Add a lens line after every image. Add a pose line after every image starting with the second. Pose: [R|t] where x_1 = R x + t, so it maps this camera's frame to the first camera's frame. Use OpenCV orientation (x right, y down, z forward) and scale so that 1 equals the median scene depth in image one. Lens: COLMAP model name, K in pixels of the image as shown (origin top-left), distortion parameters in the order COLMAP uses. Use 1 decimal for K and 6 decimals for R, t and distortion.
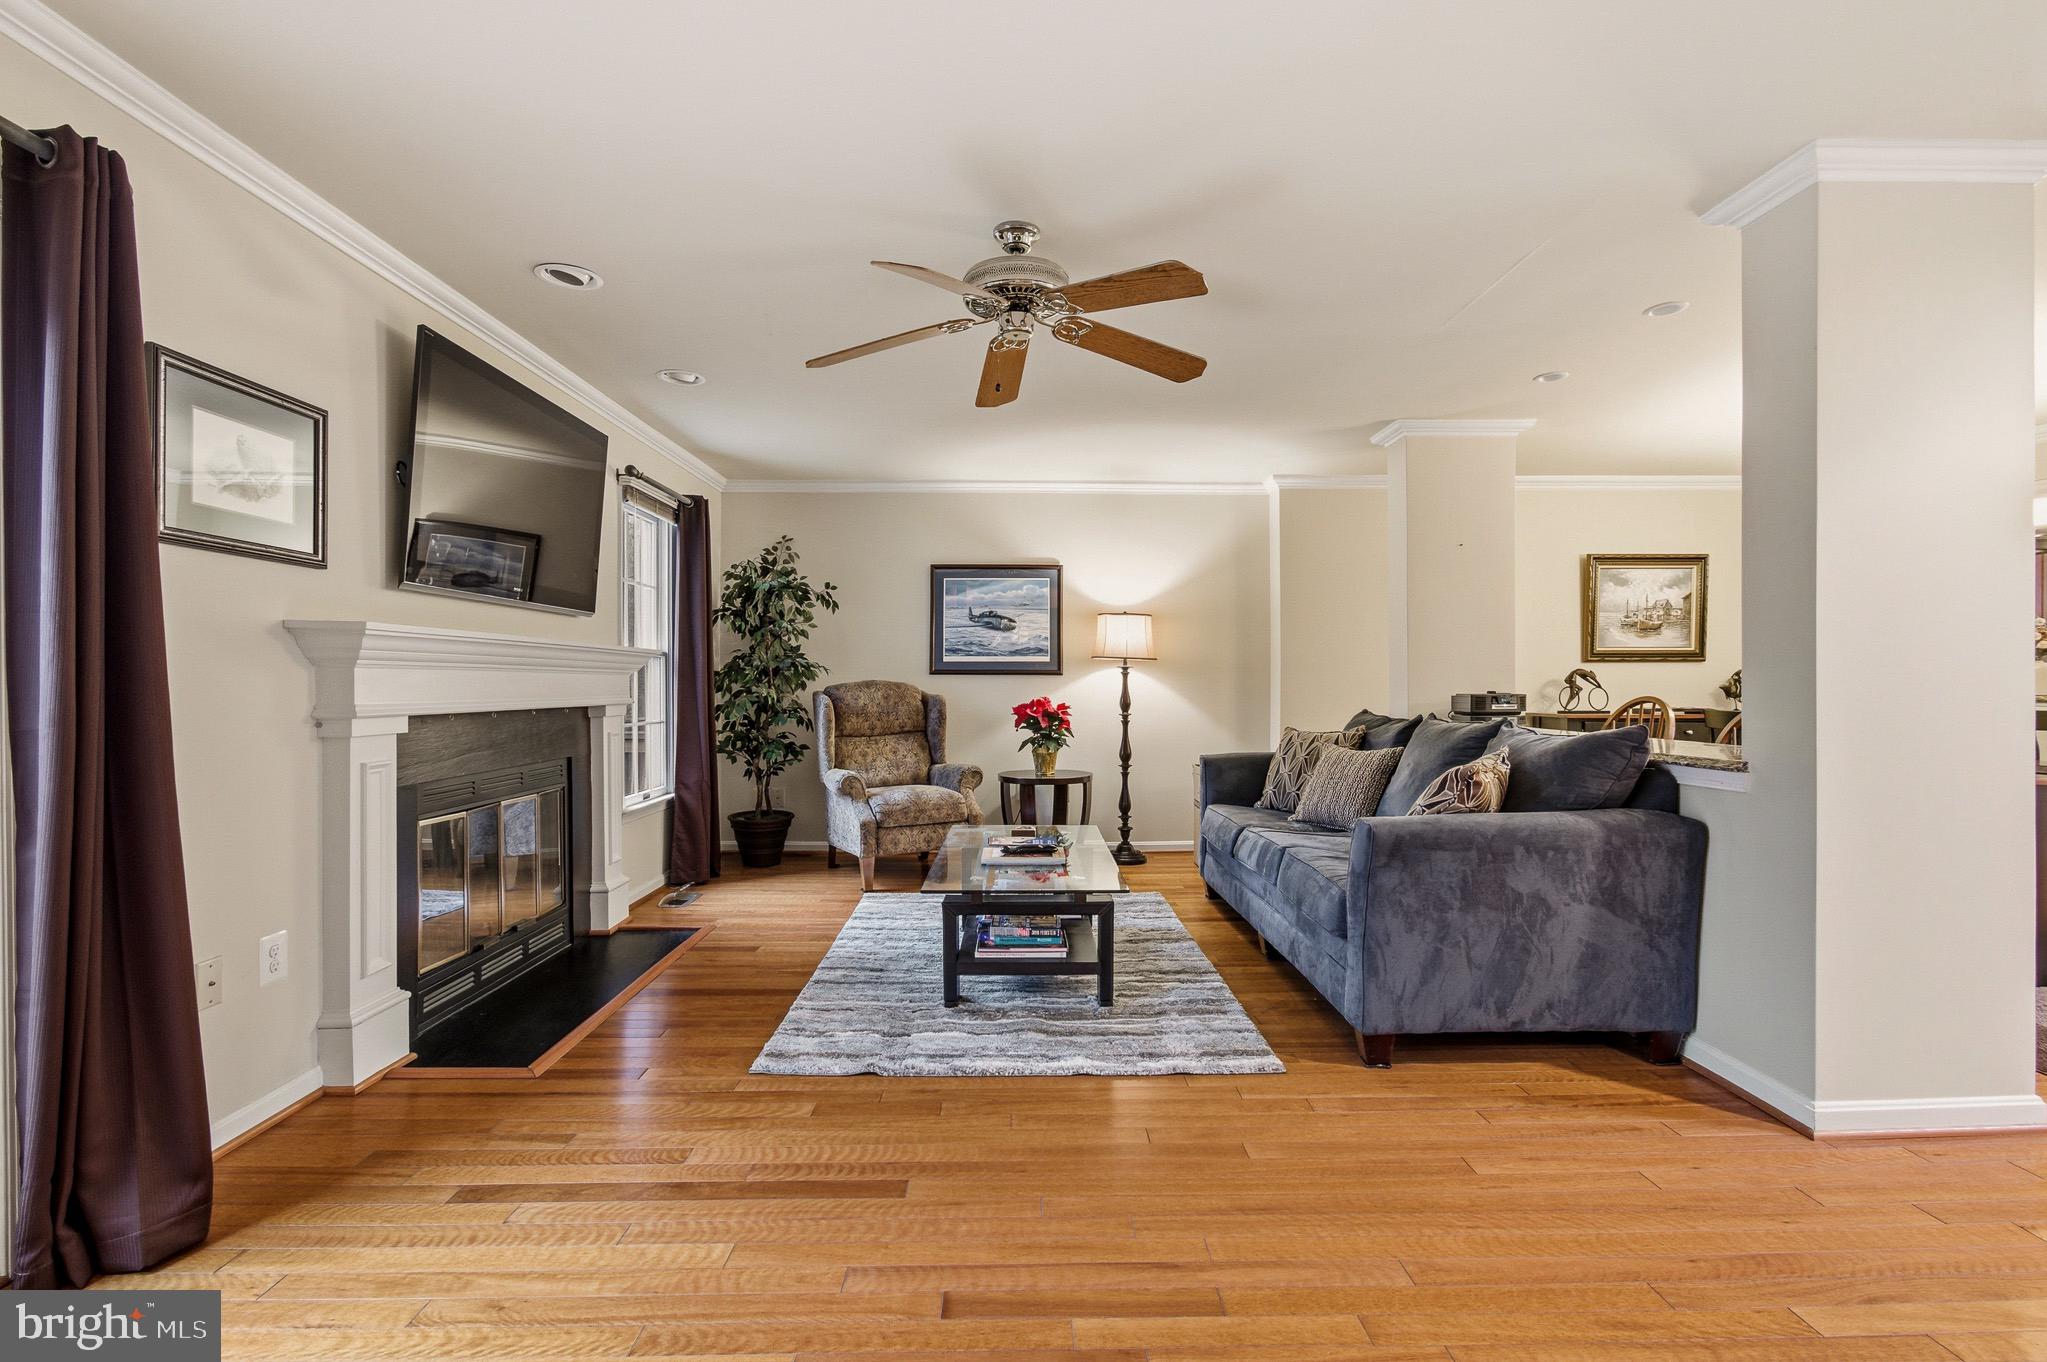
lens RADIAL K [[918.9, 0, 1045.5], [0, 918.9, 681.9], [0, 0, 1]] dist [-0.012936, 0.010632]
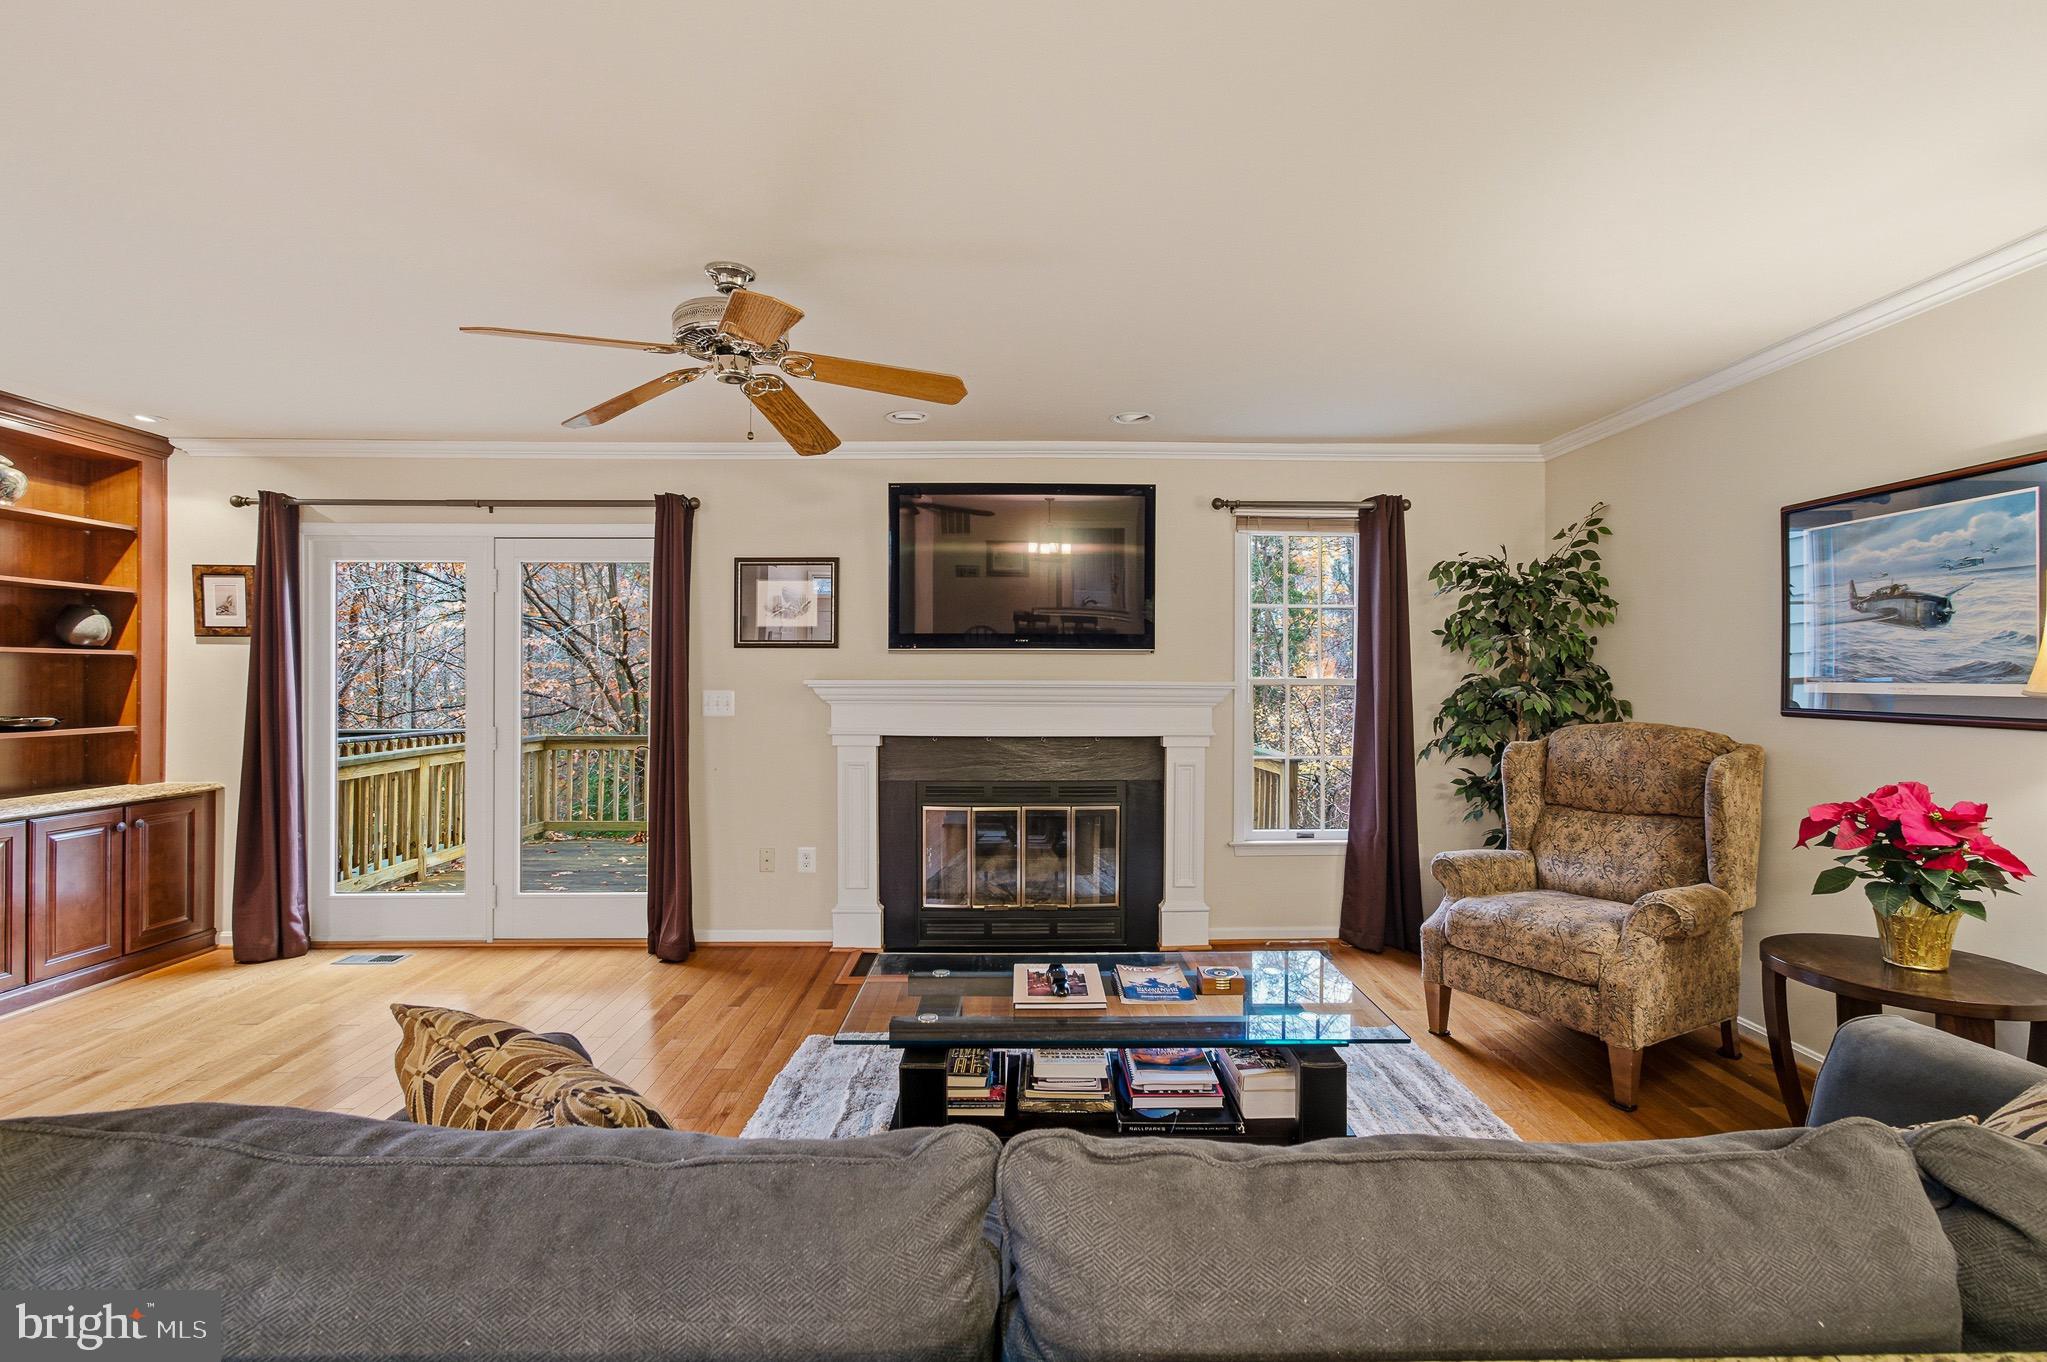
lens RADIAL K [[918.9, 0, 1022.6], [0, 918.9, 680.0], [0, 0, 1]] dist [-0.012936, 0.010632]
pose [[-0.020689, 0.003166, -0.999781, 0.572475], [-0.003967, 0.999987, 0.003249, -0.041309], [0.999778, 0.004033, -0.020676, 0.826222]]
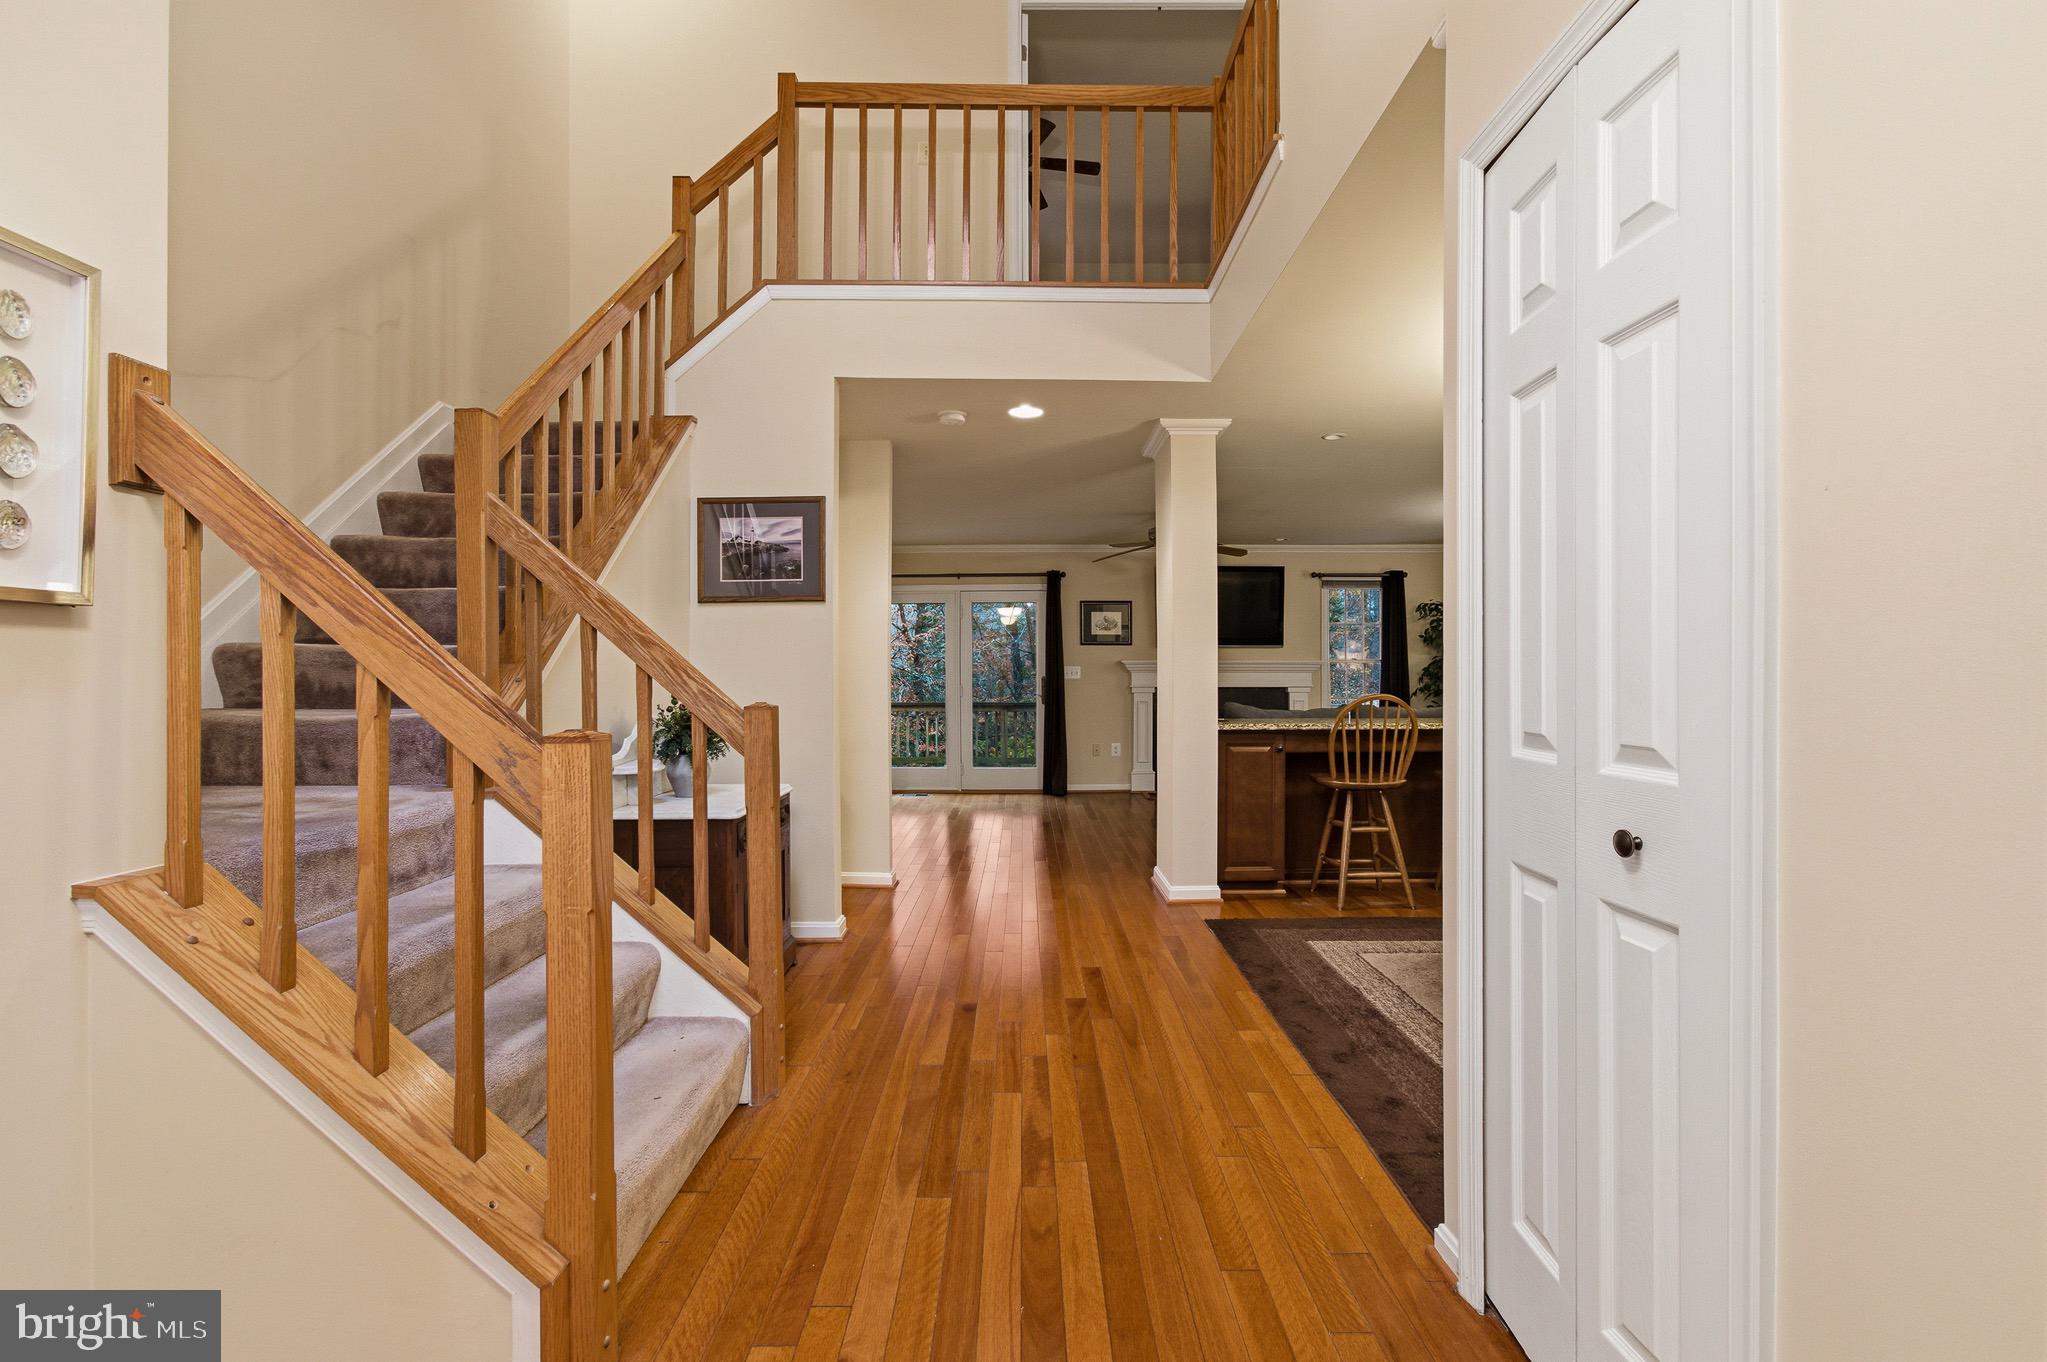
lens RADIAL K [[936.5, 0, 1067.6], [0, 936.5, 663.8], [0, 0, 1]] dist [0.003812, 0.000500]
pose [[0.020467, -0.010080, -0.999740, 1.704843], [0.000127, 0.999949, -0.010079, -0.008771], [0.999791, 0.000079, 0.020467, 0.401939]]
